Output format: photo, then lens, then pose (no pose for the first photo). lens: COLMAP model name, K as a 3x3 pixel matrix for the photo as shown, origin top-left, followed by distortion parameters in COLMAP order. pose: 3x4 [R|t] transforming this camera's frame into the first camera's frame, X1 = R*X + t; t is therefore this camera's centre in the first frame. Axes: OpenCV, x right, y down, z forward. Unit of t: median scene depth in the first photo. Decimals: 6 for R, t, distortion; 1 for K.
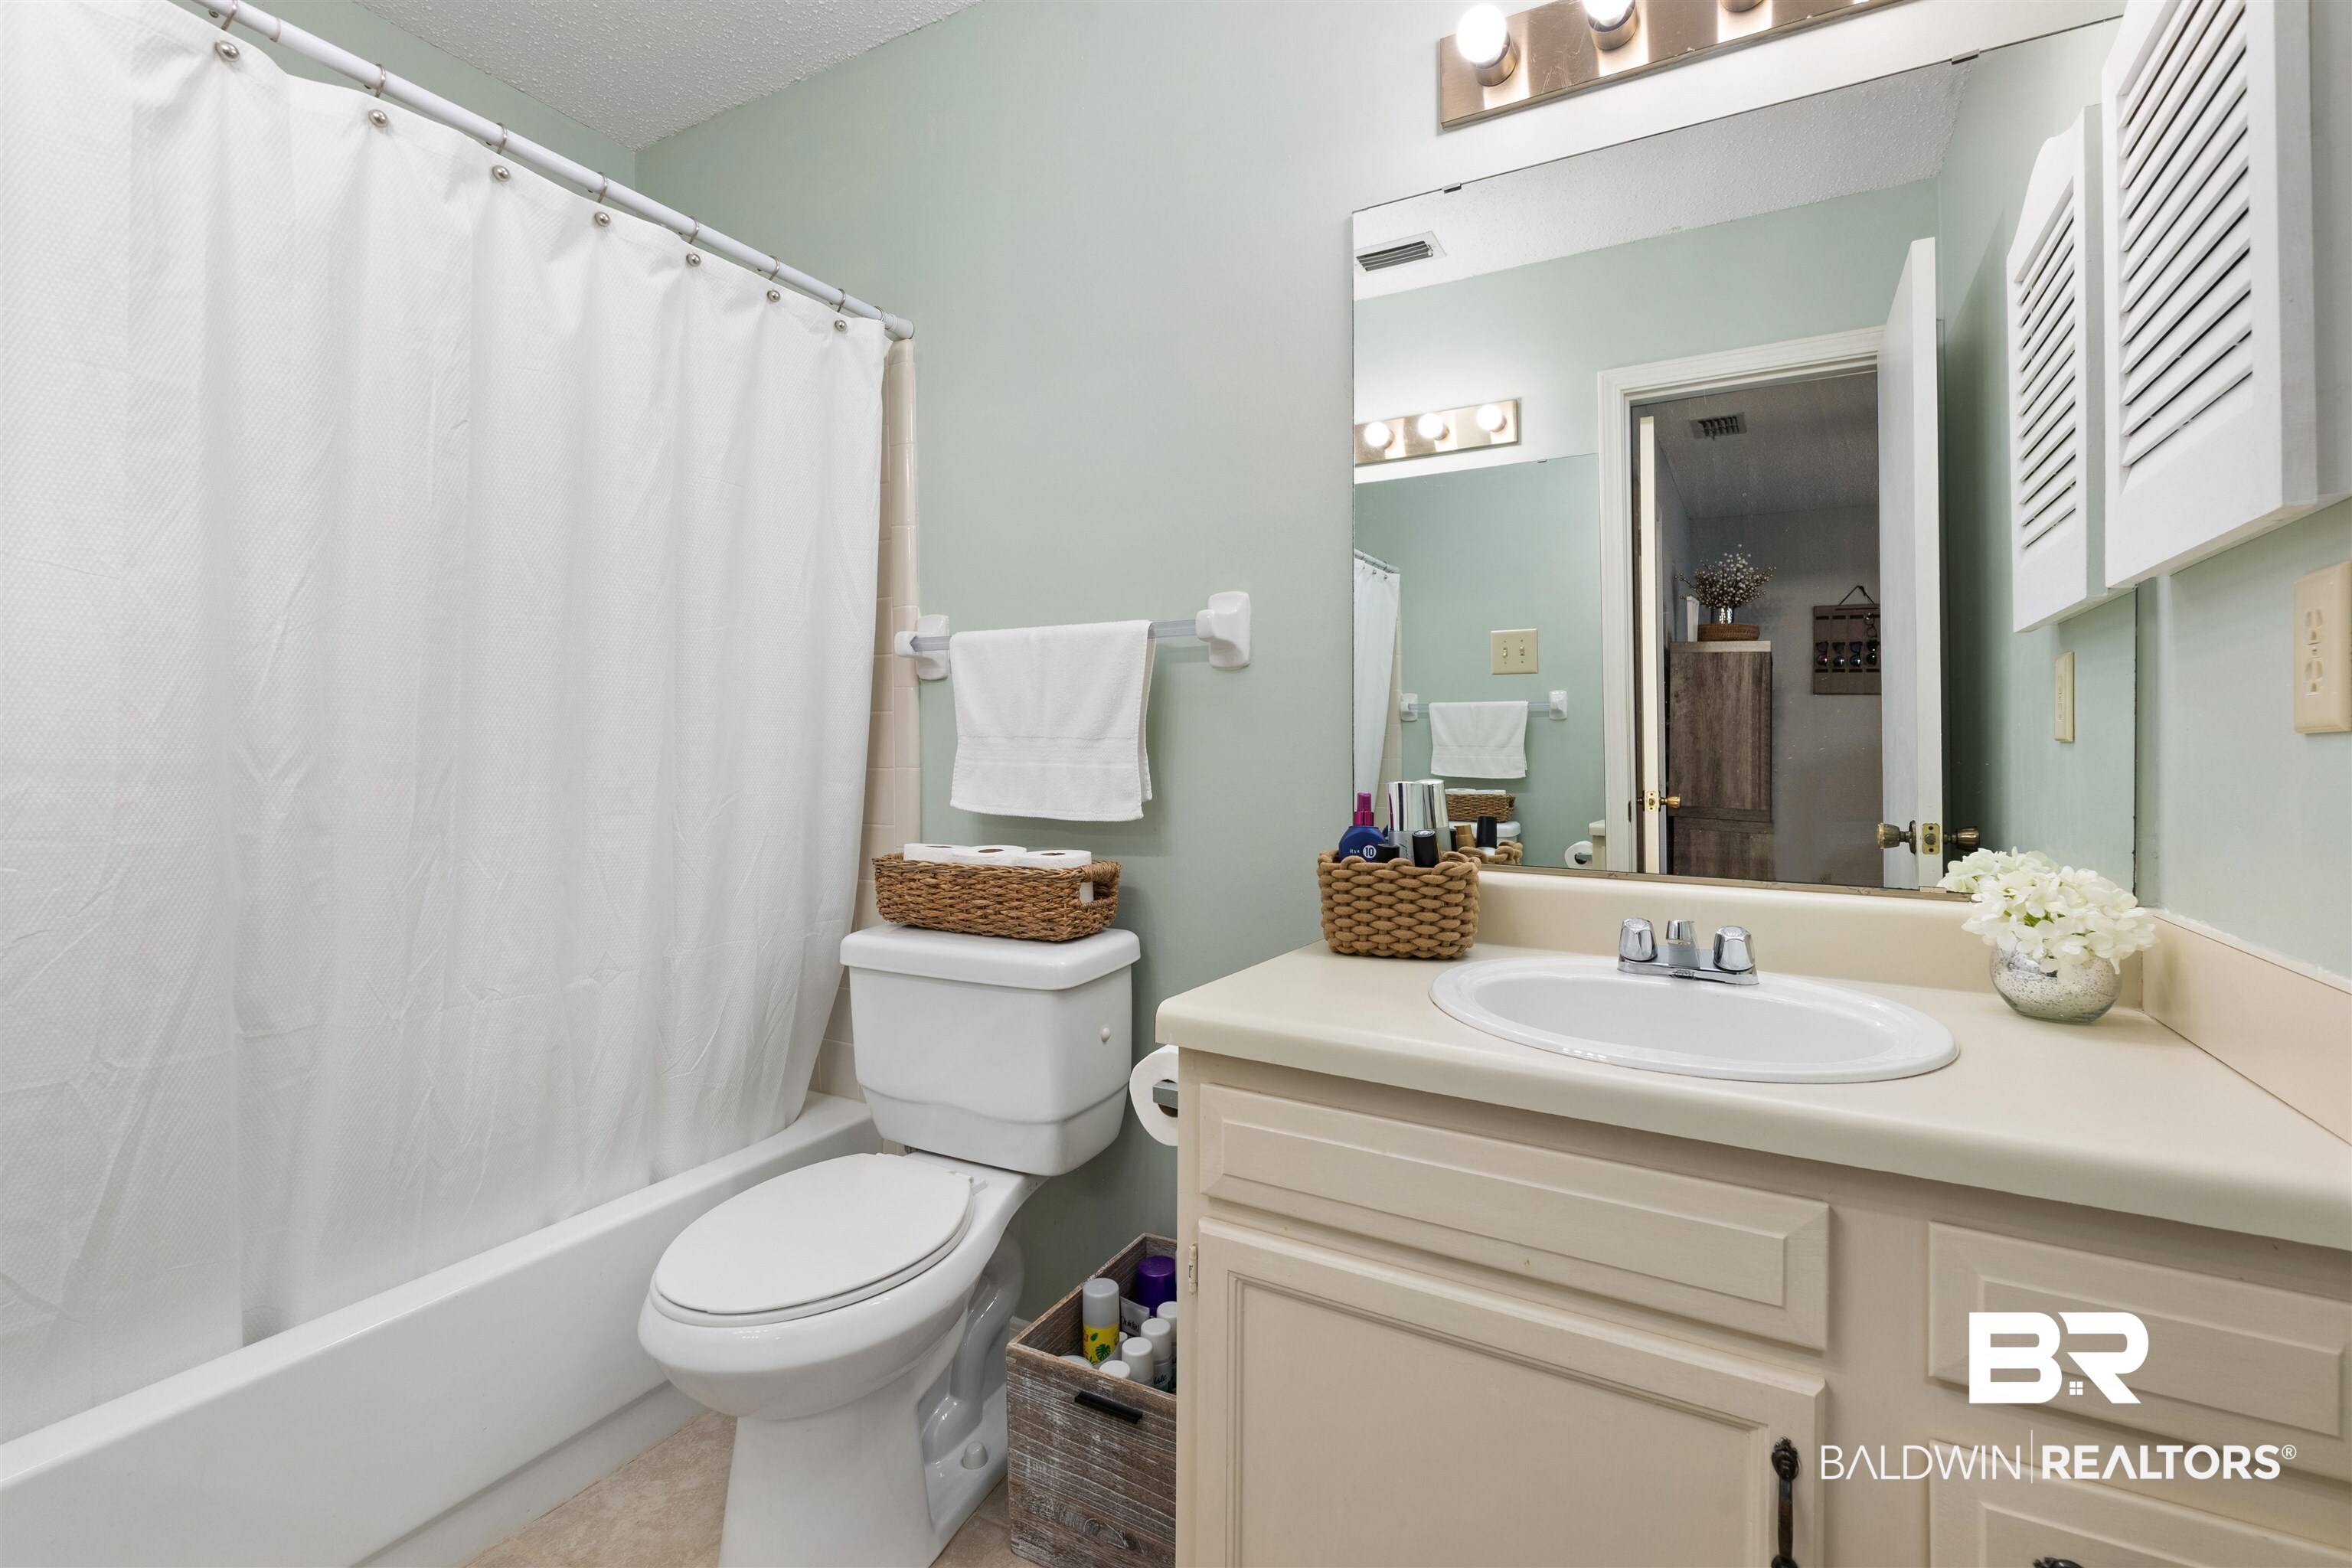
lens RADIAL K [[1028.9, 0, 1168.9], [0, 1028.9, 774.7], [0, 0, 1]] dist [-0.004654, -0.000256]
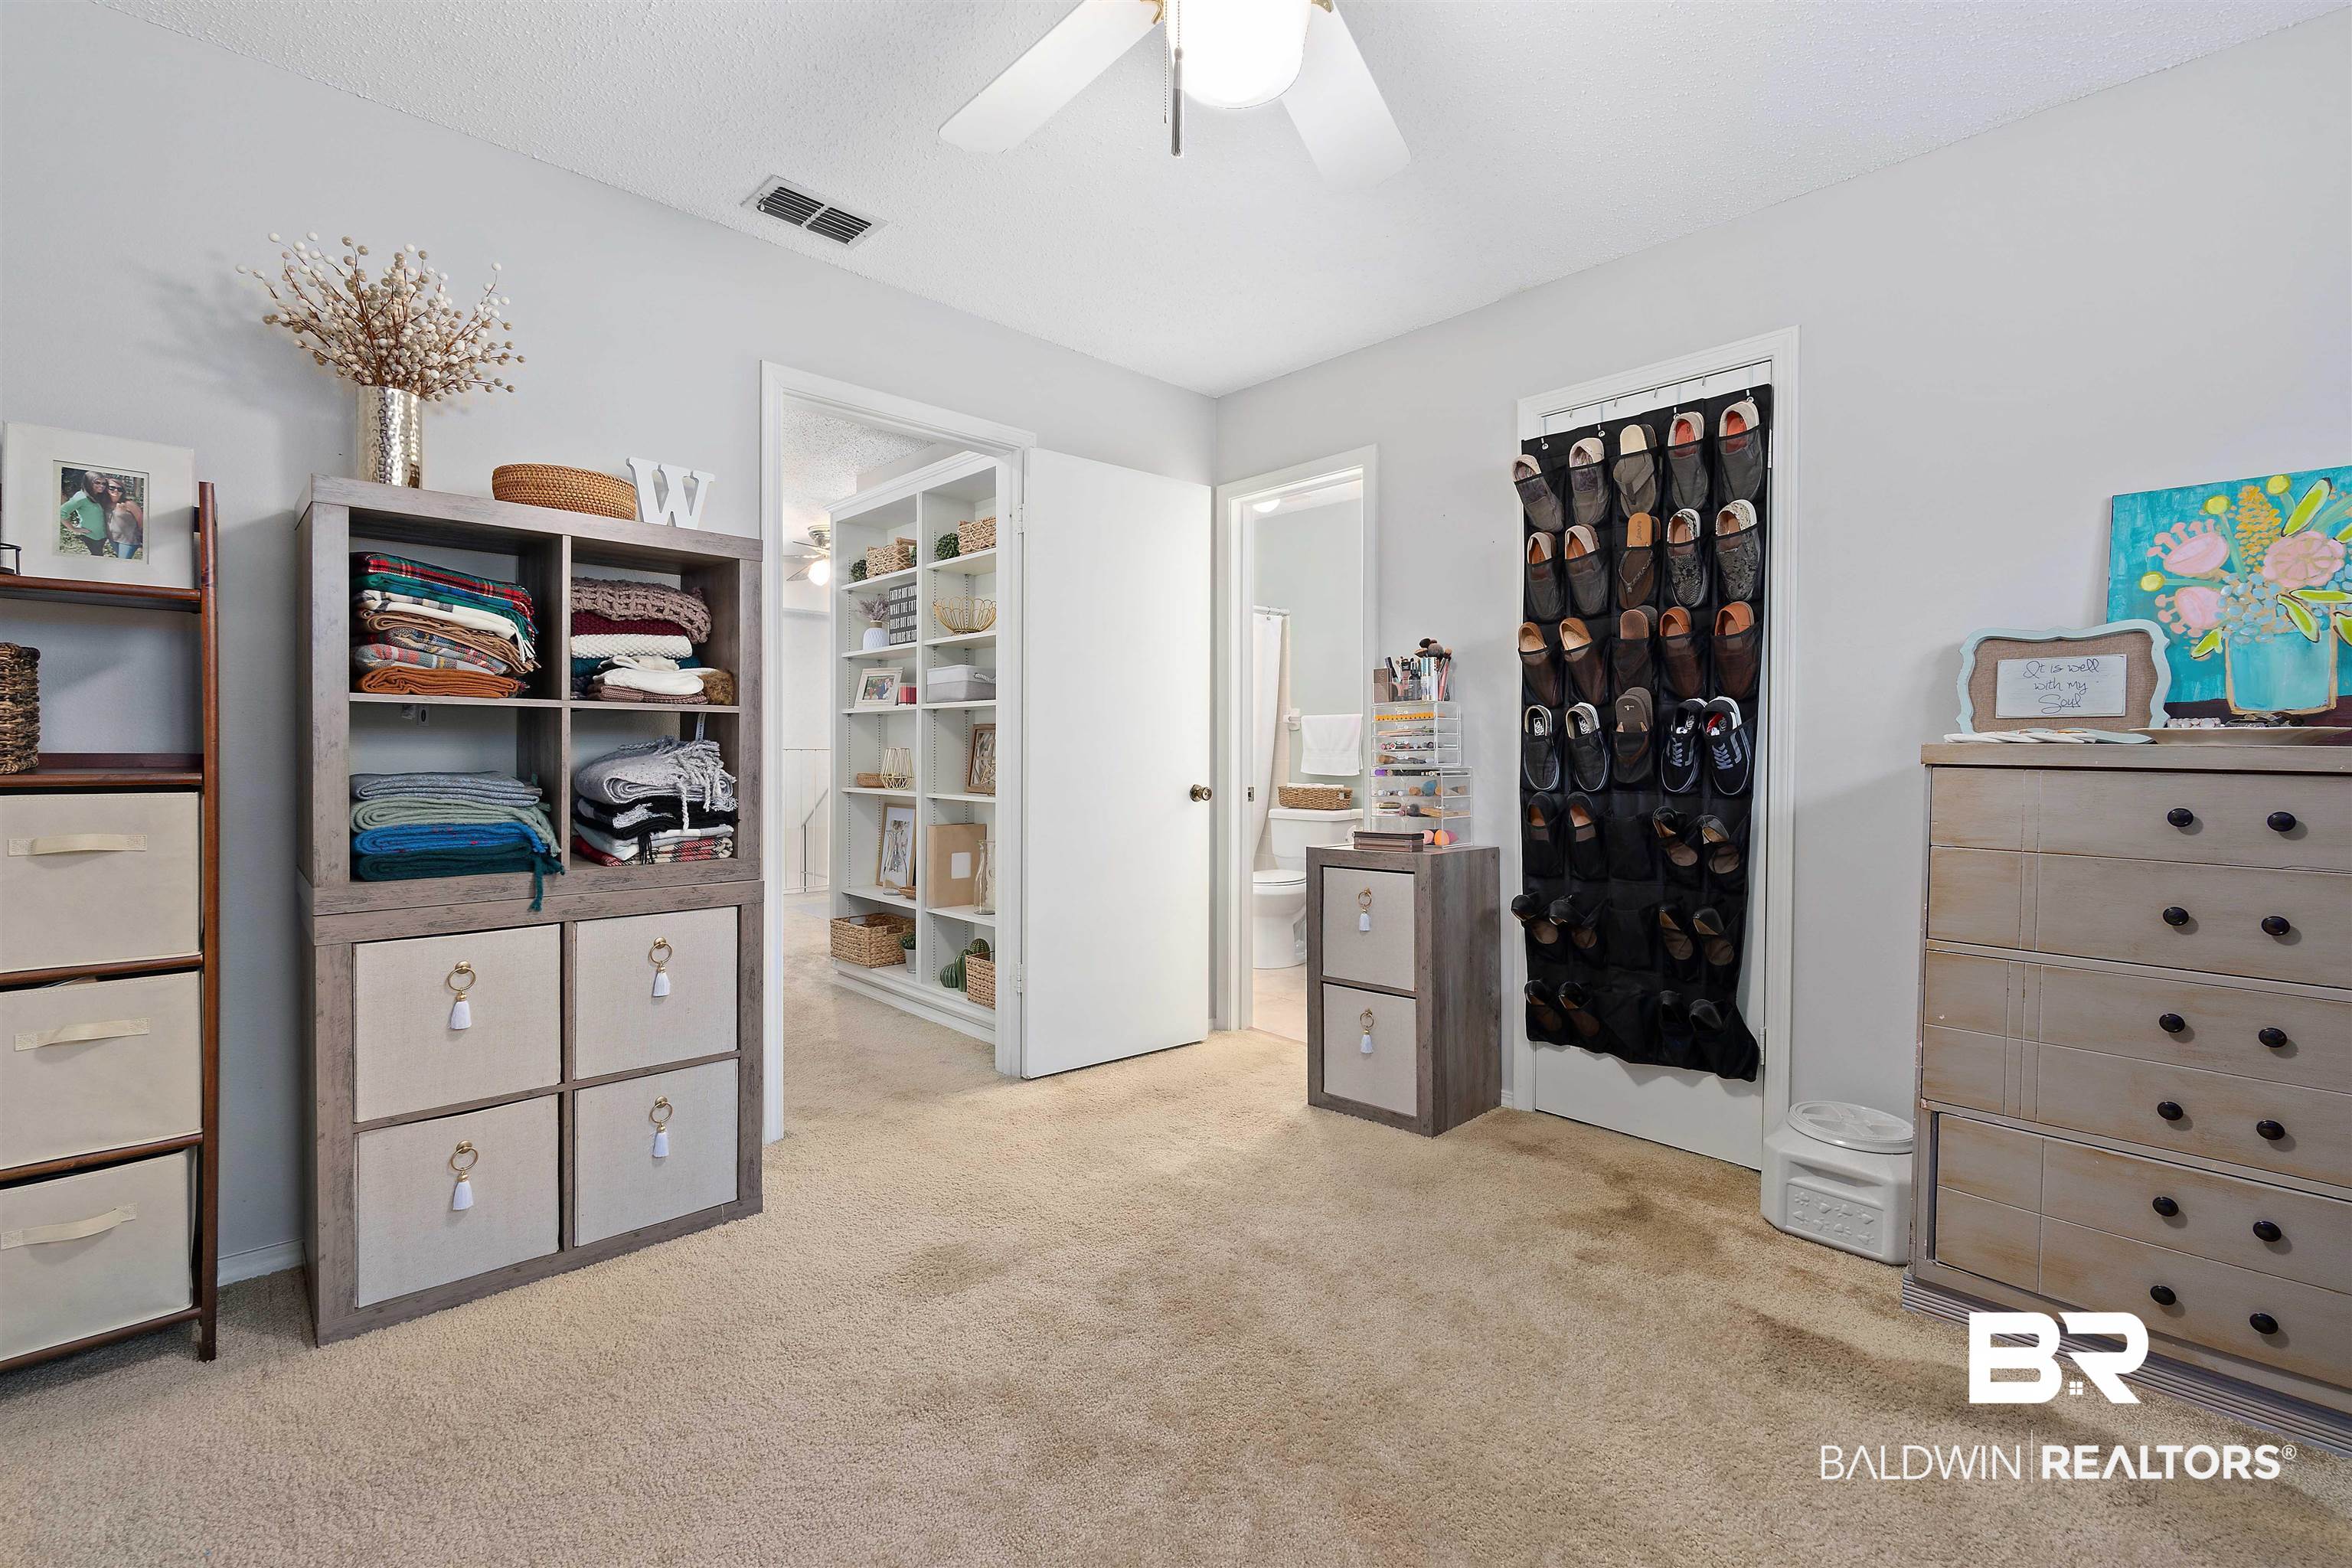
lens RADIAL K [[1028.9, 0, 1173.2], [0, 1028.9, 771.3], [0, 0, 1]] dist [-0.004654, -0.000256]
pose [[0.952748, 0.009524, -0.303613, 0.365150], [-0.007441, 0.999940, 0.008015, 0.008356], [0.303671, -0.005377, 0.952762, -2.080841]]
